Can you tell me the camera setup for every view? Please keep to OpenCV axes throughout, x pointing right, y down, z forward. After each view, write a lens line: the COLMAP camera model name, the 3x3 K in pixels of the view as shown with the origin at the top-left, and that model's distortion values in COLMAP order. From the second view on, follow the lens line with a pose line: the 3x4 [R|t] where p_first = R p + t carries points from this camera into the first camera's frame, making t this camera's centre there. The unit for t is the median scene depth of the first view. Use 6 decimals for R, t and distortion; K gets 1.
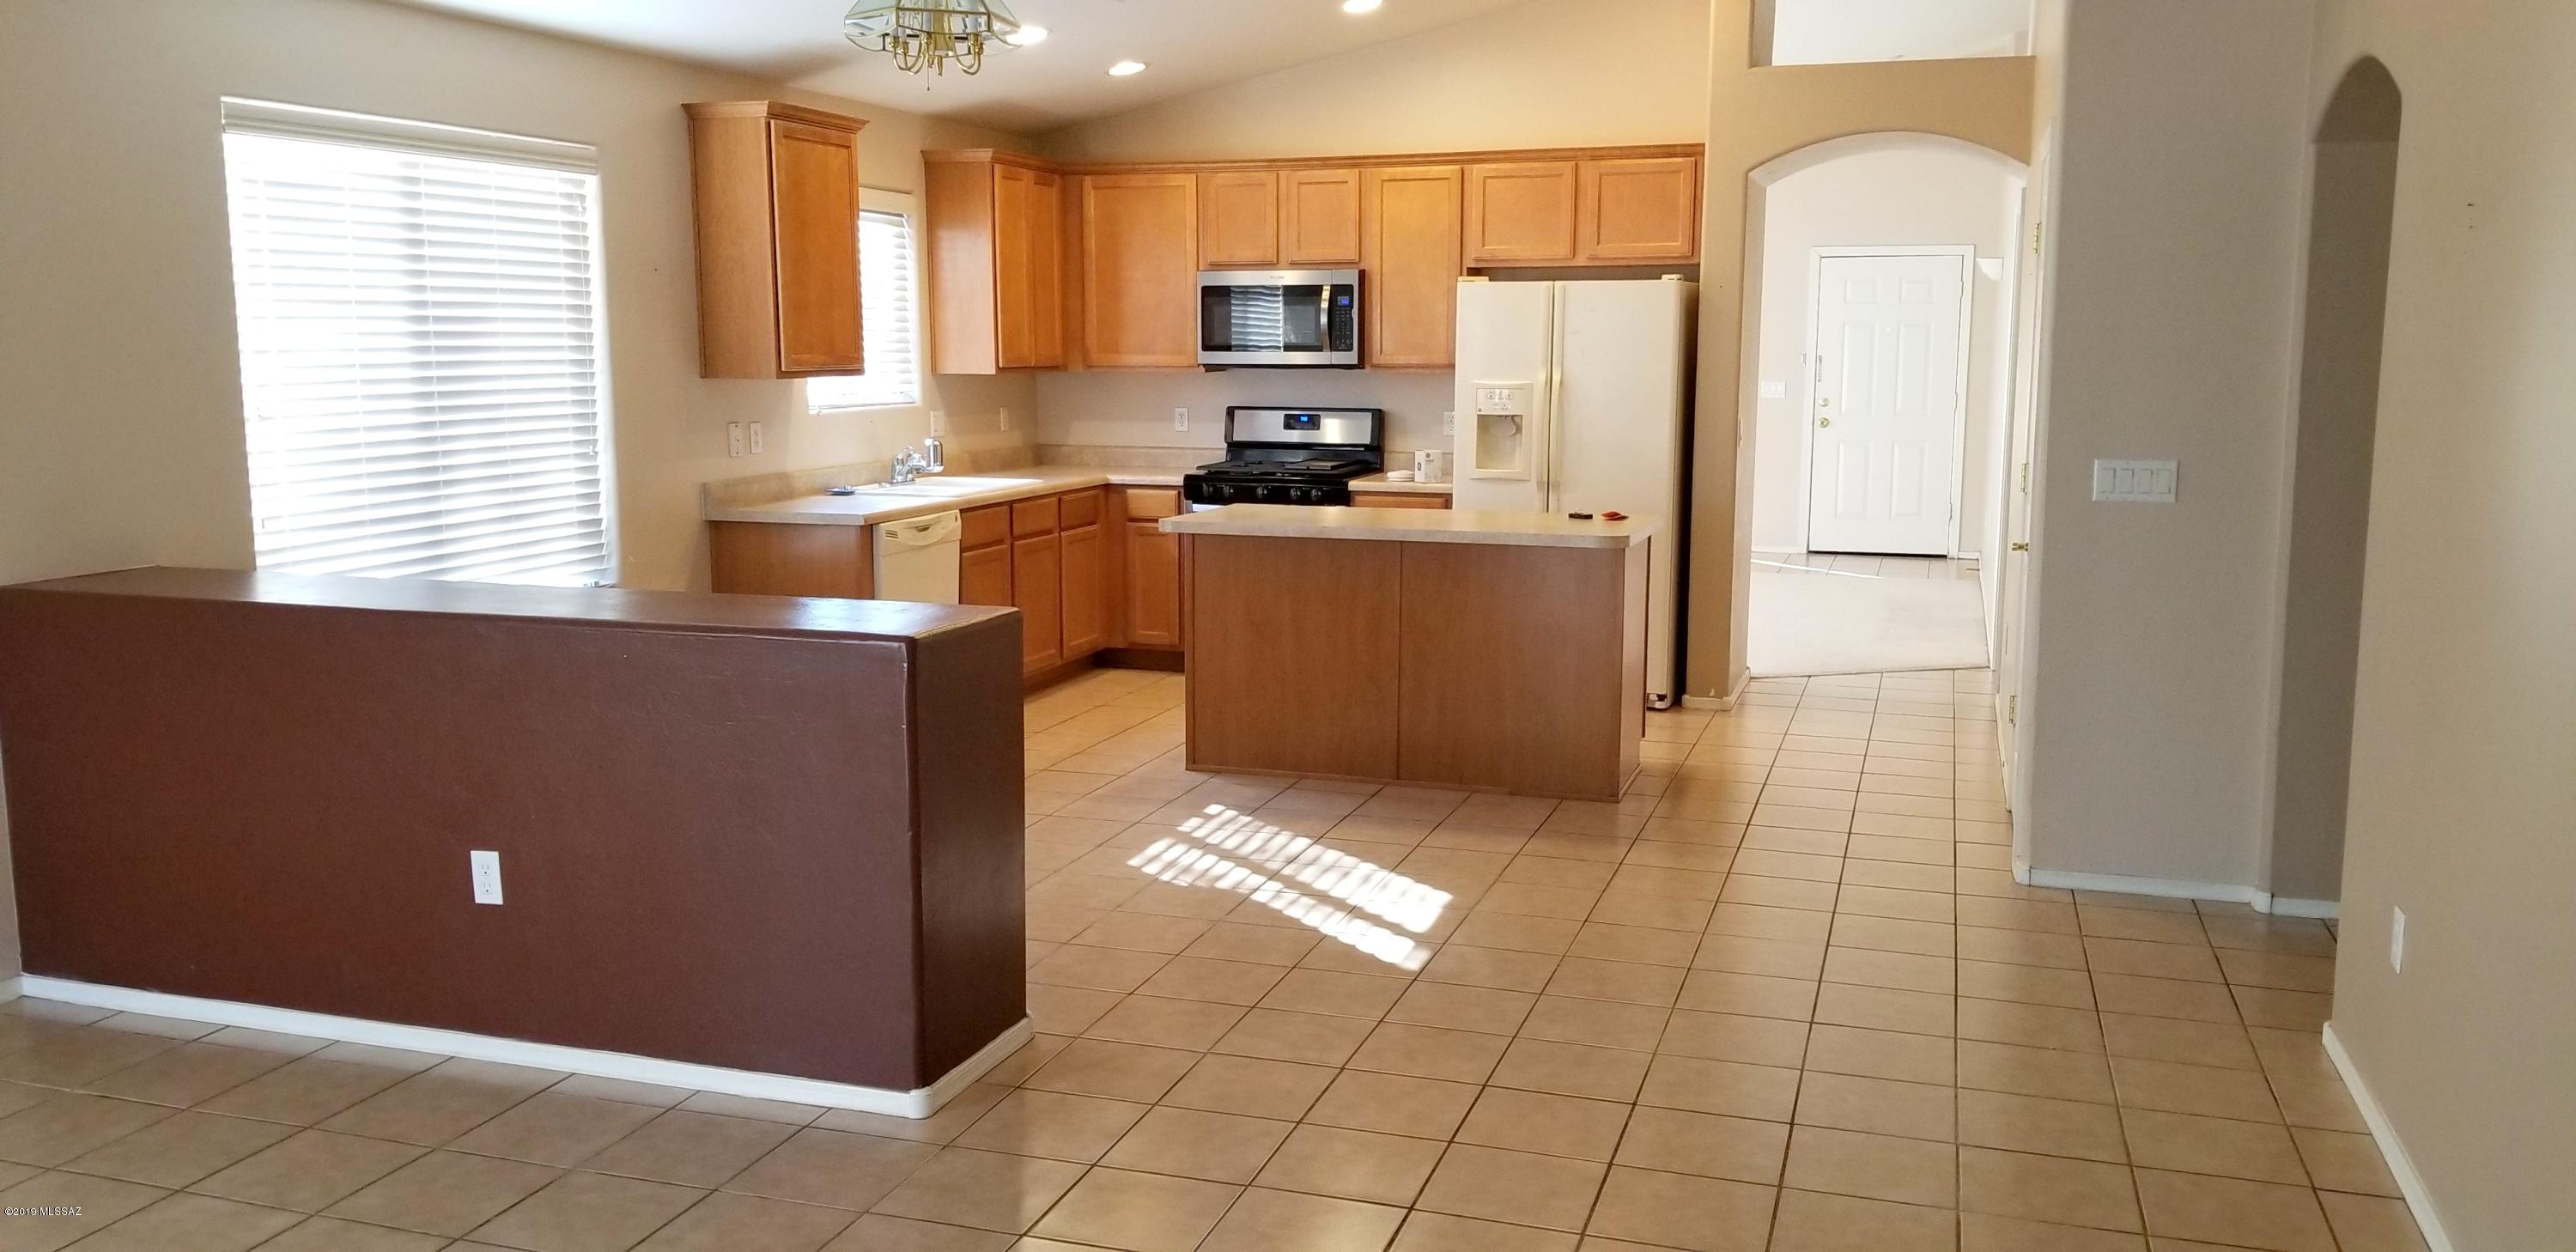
lens RADIAL K [[1996.2, 0, 1288.5], [0, 1996.2, 627.3], [0, 0, 1]] dist [0.054447, -0.050944]
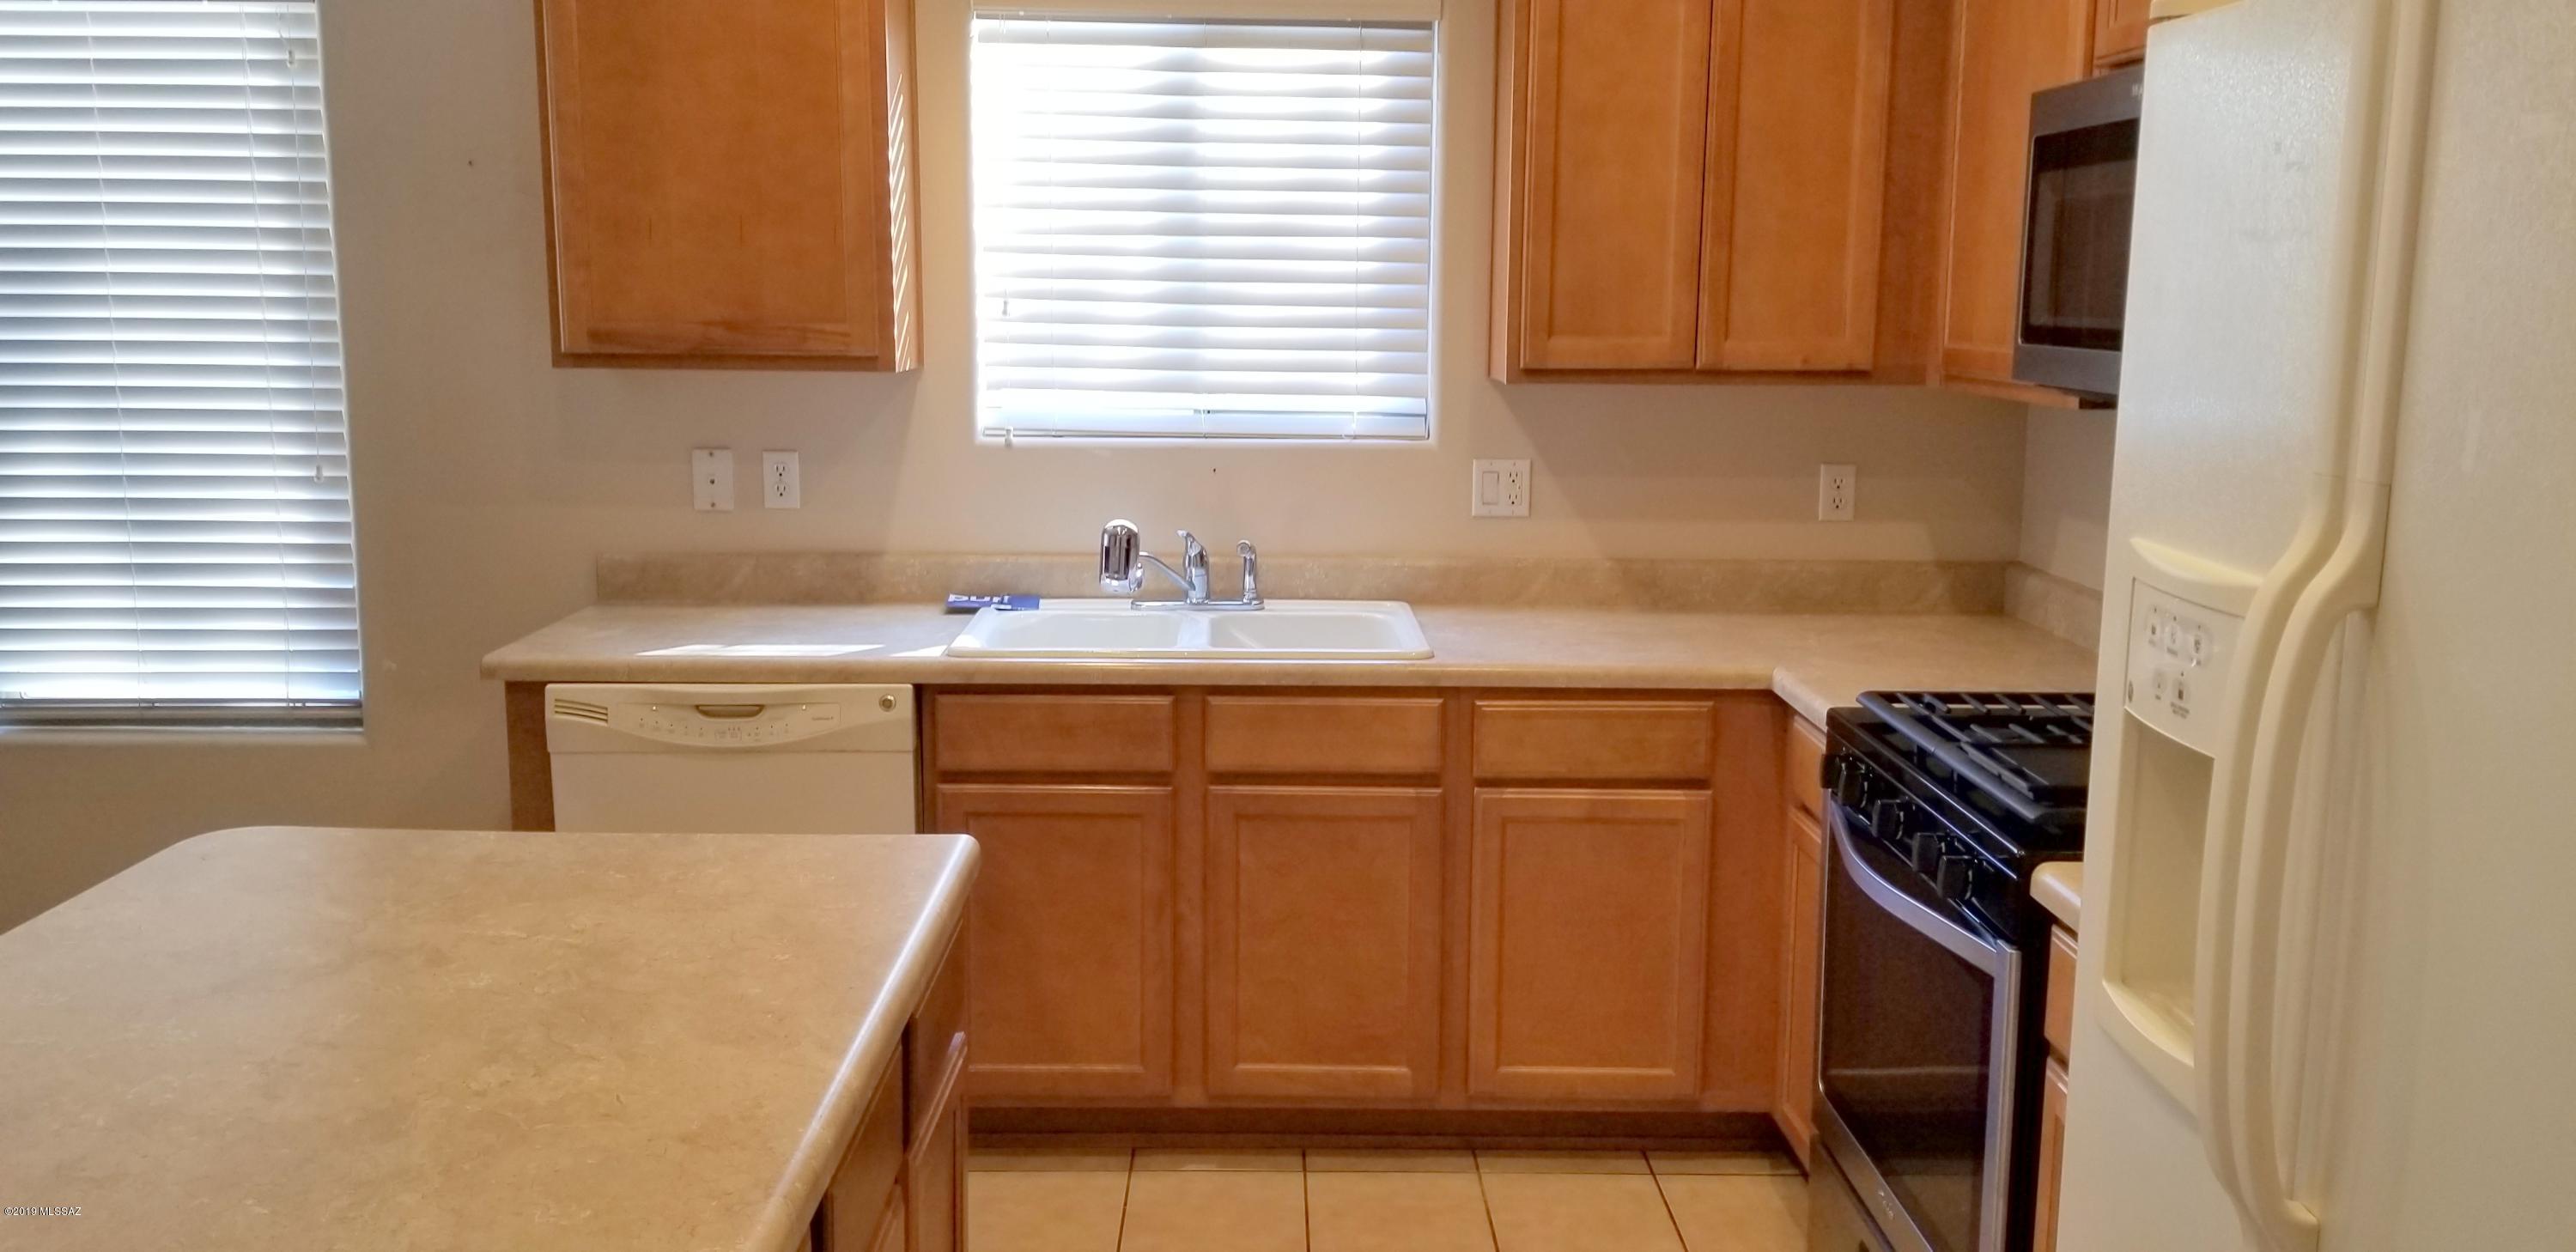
lens RADIAL K [[1996.2, 0, 1289.9], [0, 1996.2, 621.2], [0, 0, 1]] dist [0.054447, -0.050944]
pose [[0.321723, 0.160491, -0.933133, 0.233353], [-0.144291, 0.982329, 0.119205, -0.119158], [0.935775, 0.096292, 0.339195, 0.808192]]
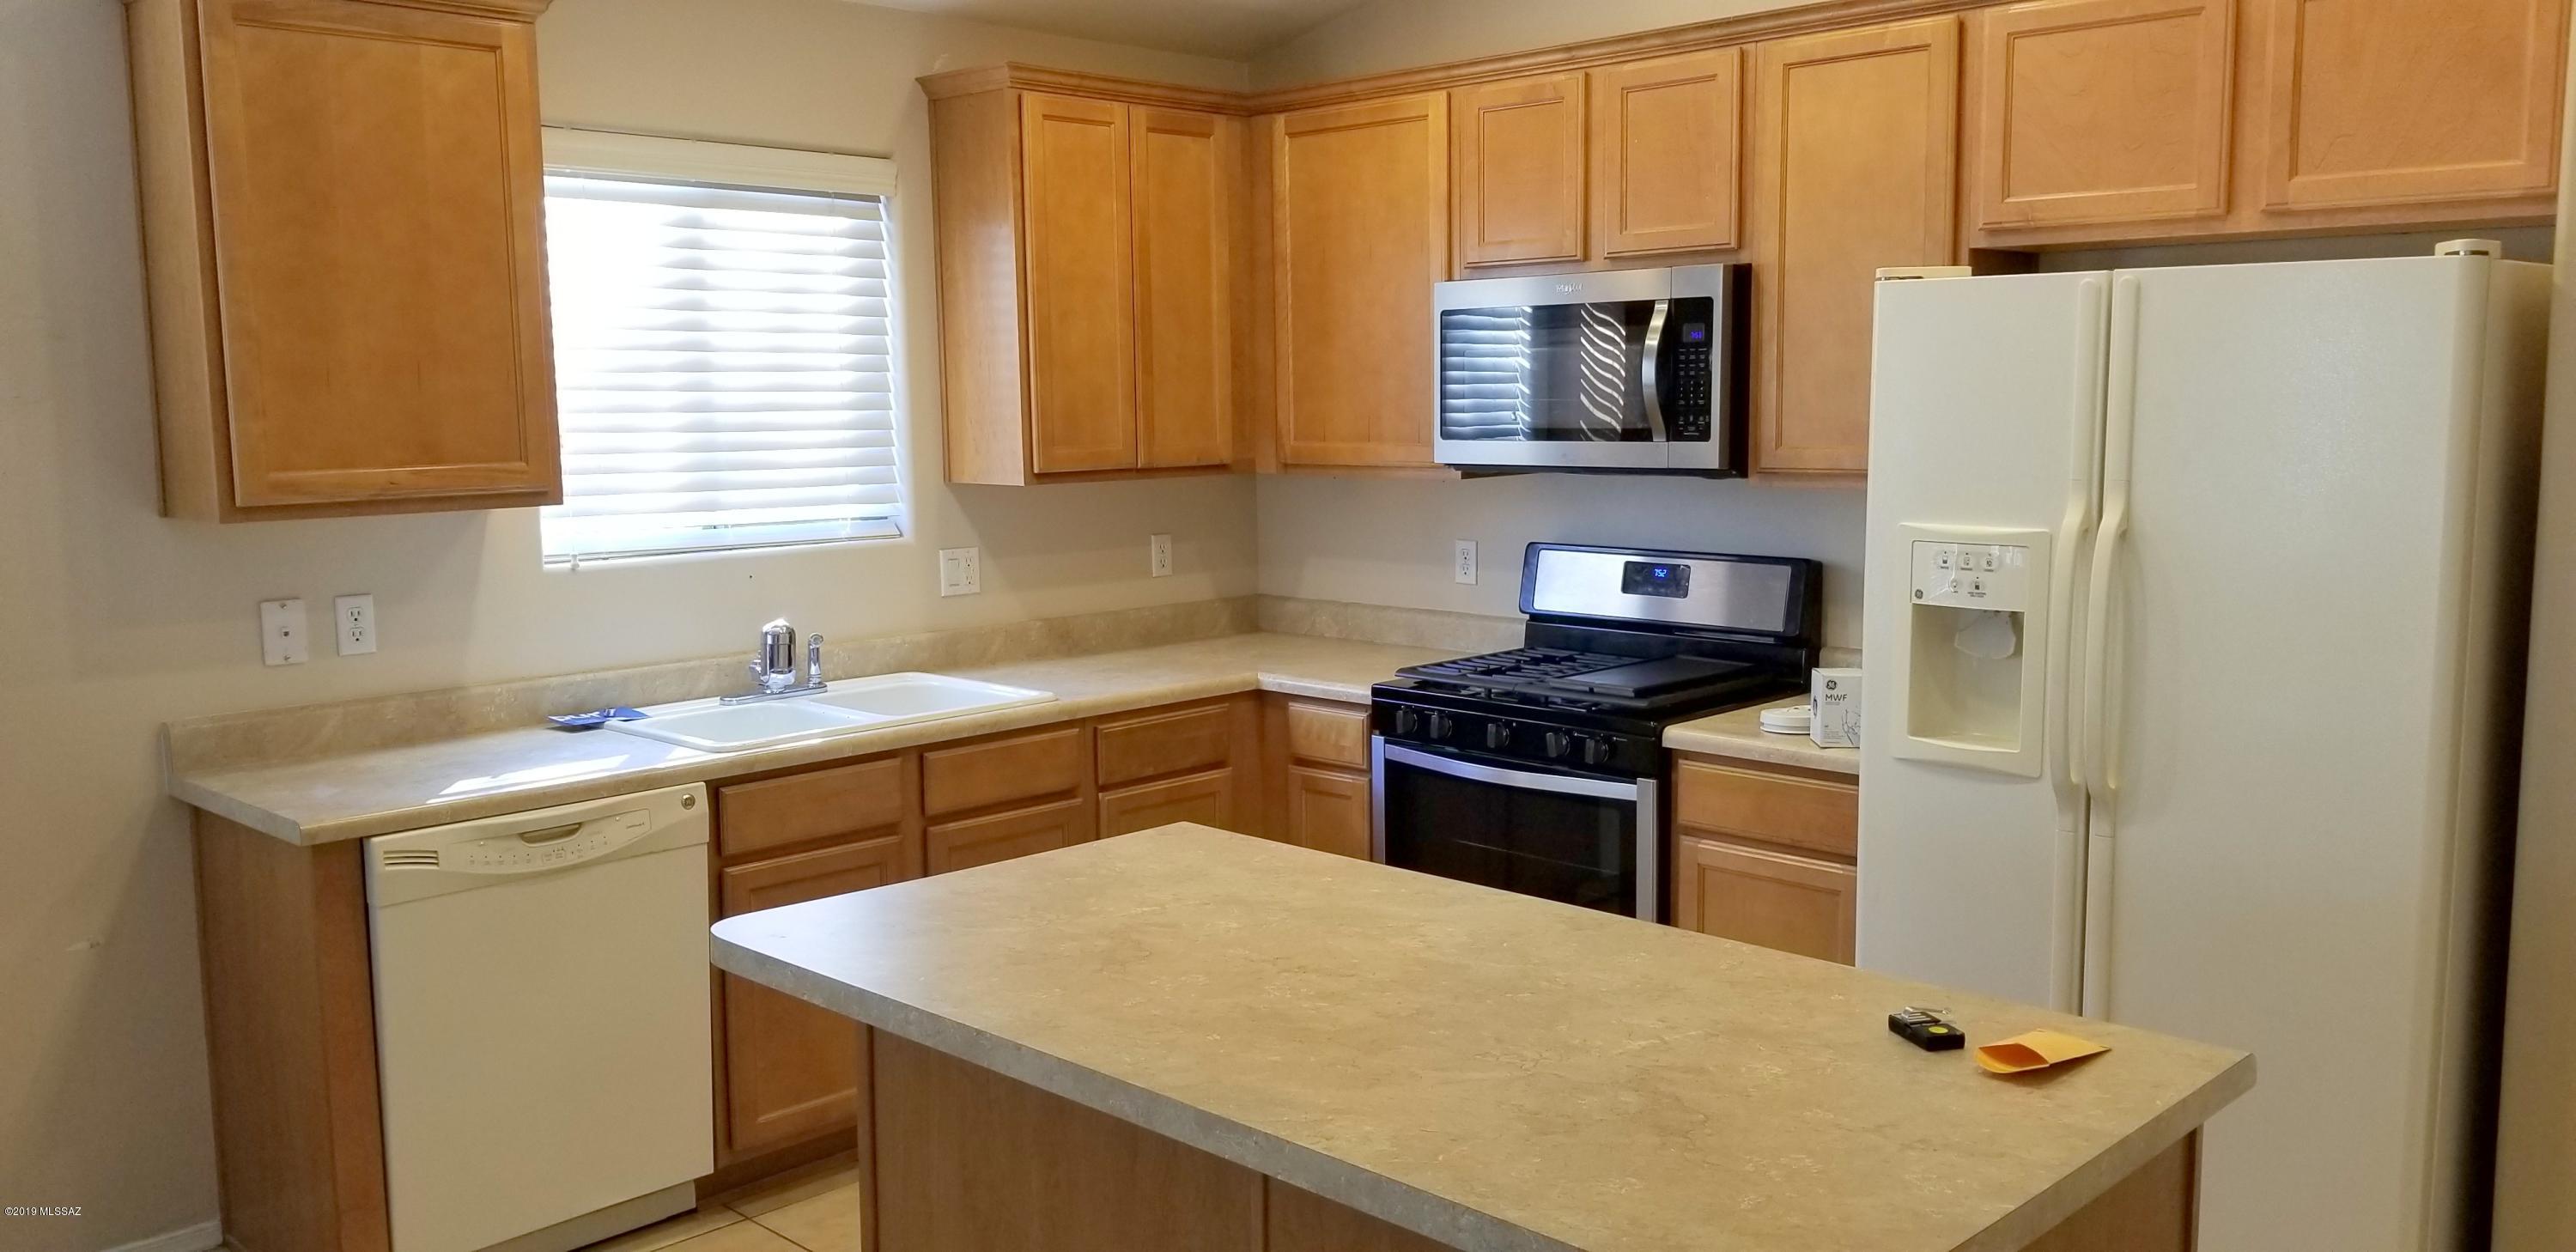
lens RADIAL K [[1996.2, 0, 1288.7], [0, 1996.2, 627.8], [0, 0, 1]] dist [0.054447, -0.050944]
pose [[0.896126, 0.043171, -0.441695, 0.152166], [-0.051507, 0.998649, -0.006891, -0.087176], [0.440800, 0.028925, 0.897139, 0.544549]]
